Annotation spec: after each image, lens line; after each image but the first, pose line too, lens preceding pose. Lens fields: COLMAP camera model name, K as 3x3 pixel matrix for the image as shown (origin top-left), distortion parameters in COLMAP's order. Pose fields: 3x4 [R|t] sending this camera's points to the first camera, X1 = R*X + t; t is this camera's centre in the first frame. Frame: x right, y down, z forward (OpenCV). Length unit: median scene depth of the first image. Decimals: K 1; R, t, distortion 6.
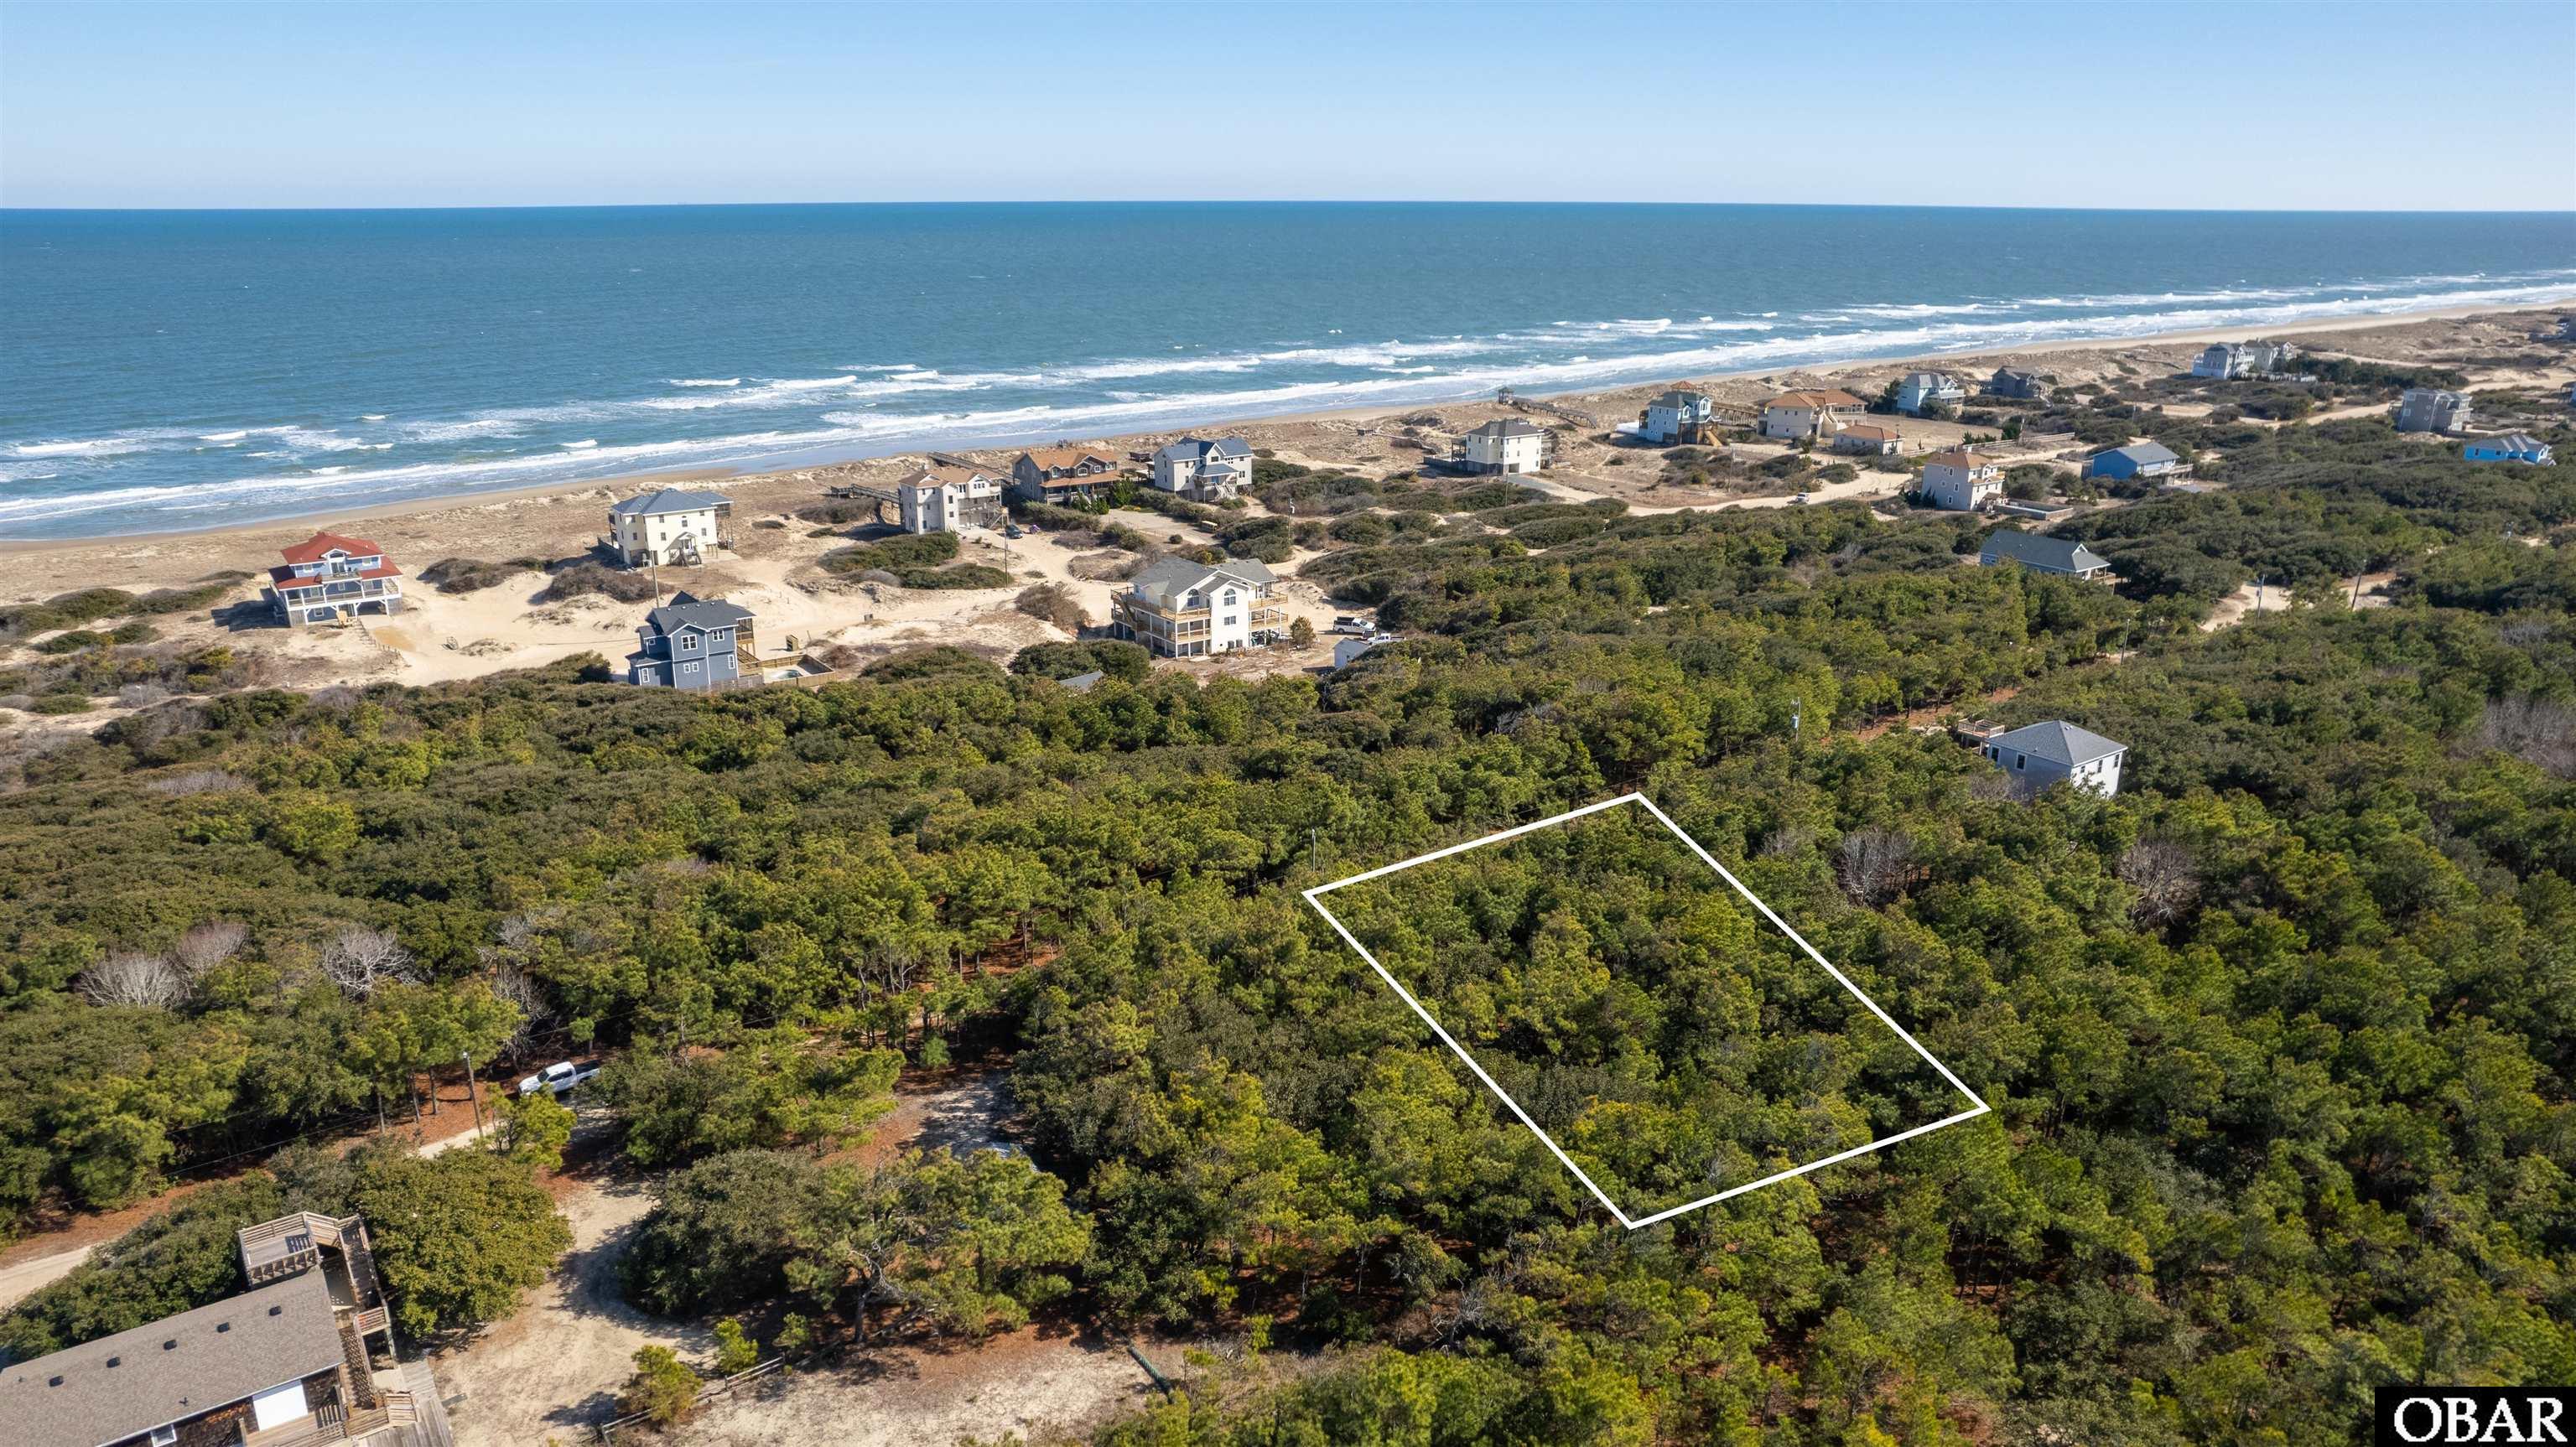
lens RADIAL K [[1712.8, 0, 1297.3], [0, 1712.8, 727.9], [0, 0, 1]] dist [-0.050060, 0.033667]
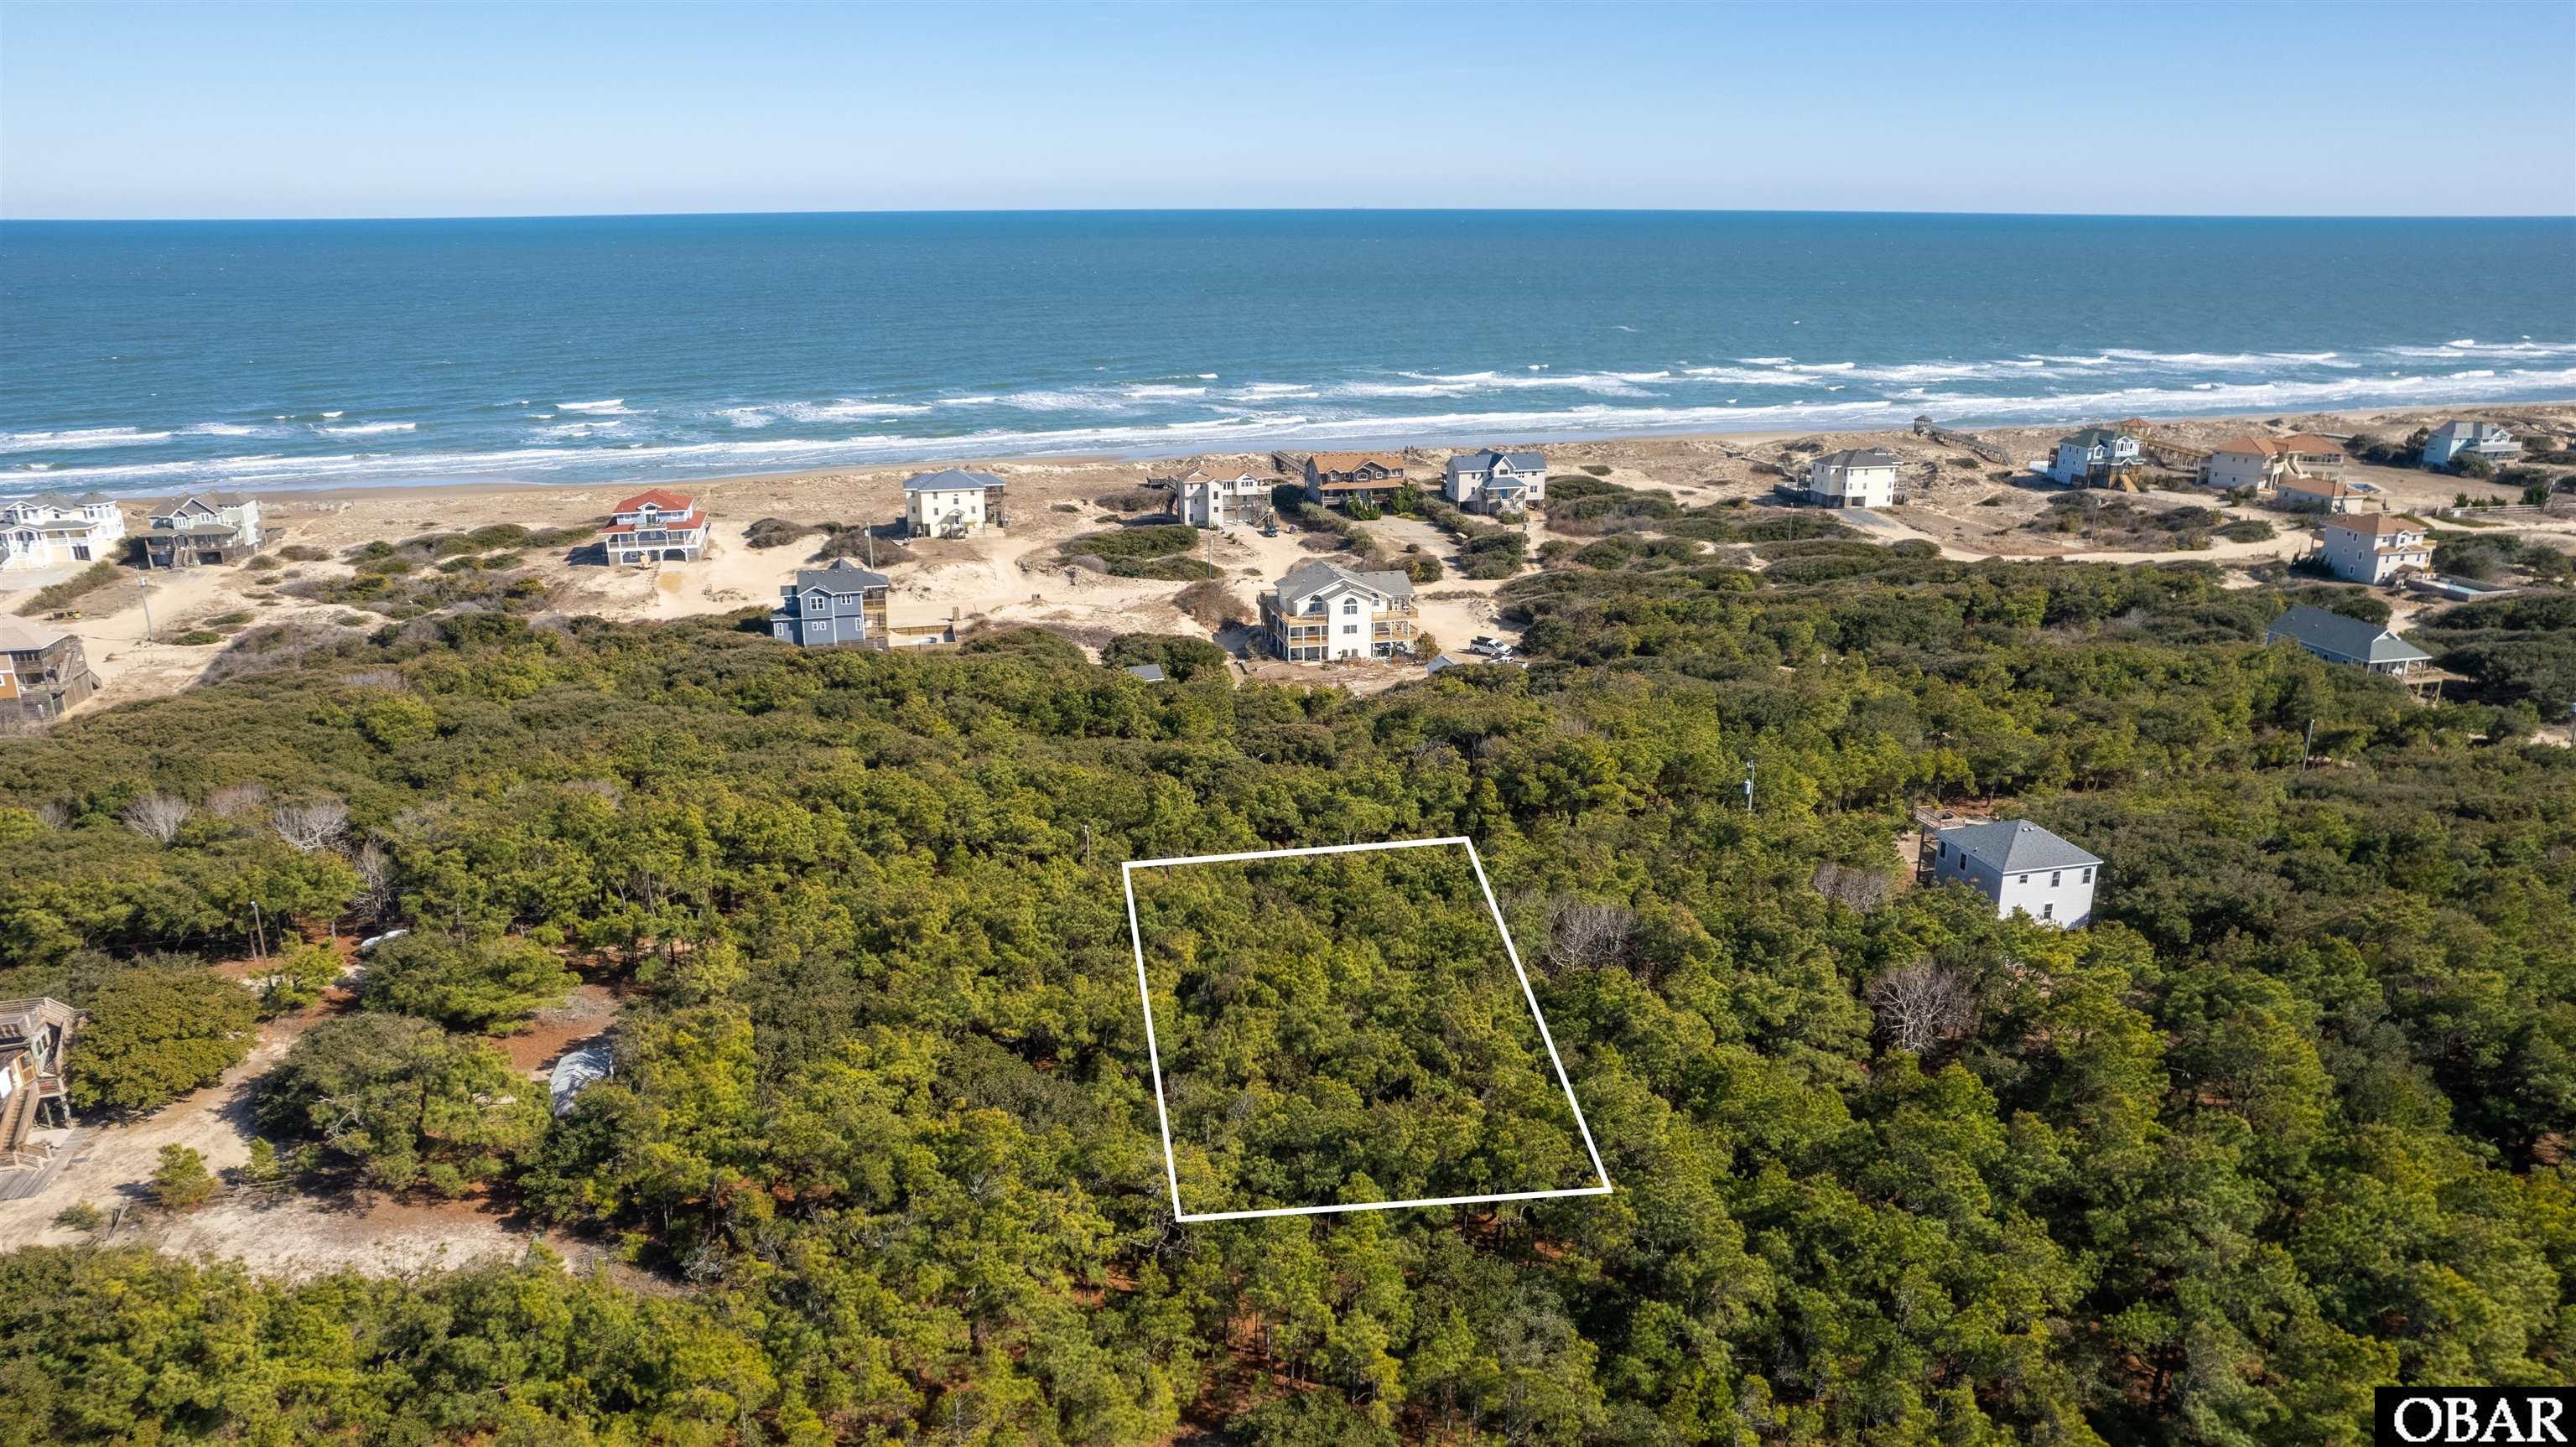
lens RADIAL K [[1712.8, 0, 1281.1], [0, 1712.8, 728.2], [0, 0, 1]] dist [-0.050060, 0.033667]
pose [[0.929335, 0.107759, -0.353163, 0.224327], [-0.109259, 0.993889, 0.015751, -0.013009], [0.352702, 0.023949, 0.935429, 0.037283]]
